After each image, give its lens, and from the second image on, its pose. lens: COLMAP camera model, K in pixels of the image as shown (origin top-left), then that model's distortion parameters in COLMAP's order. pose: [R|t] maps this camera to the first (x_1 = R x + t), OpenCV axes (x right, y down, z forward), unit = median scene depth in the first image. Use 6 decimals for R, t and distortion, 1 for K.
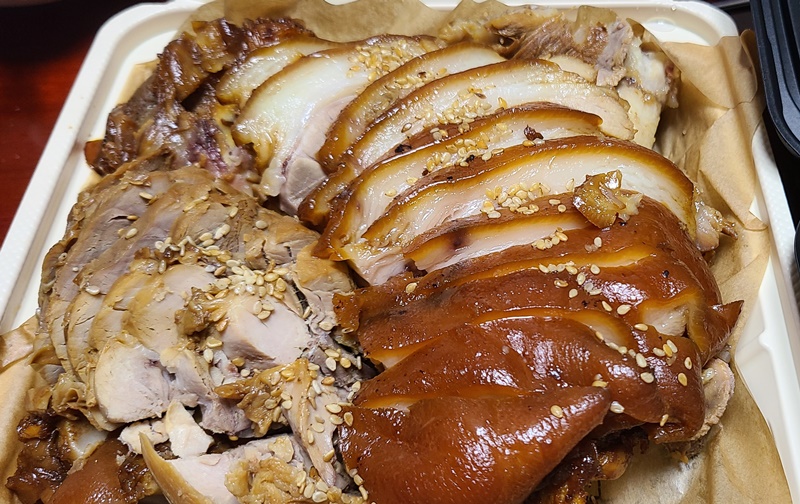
lens RADIAL K [[756.1, 0, 400.5], [0, 756.1, 252.7], [0, 0, 1]] dist [0.009609, 0.000000]
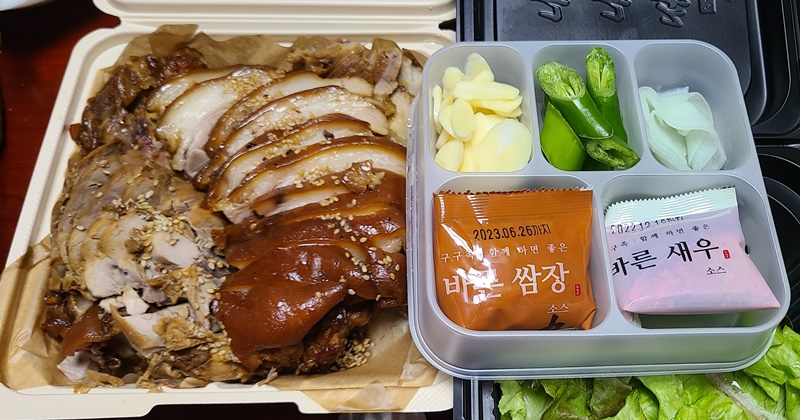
lens RADIAL K [[762.5, 0, 399.5], [0, 762.5, 209.5], [0, 0, 1]] dist [0.034688, 0.000000]
pose [[0.999994, 0.003333, -0.000167, 0.366495], [-0.003253, 0.984636, 0.174589, -0.316582], [0.000747, -0.174588, 0.984641, -0.821180]]
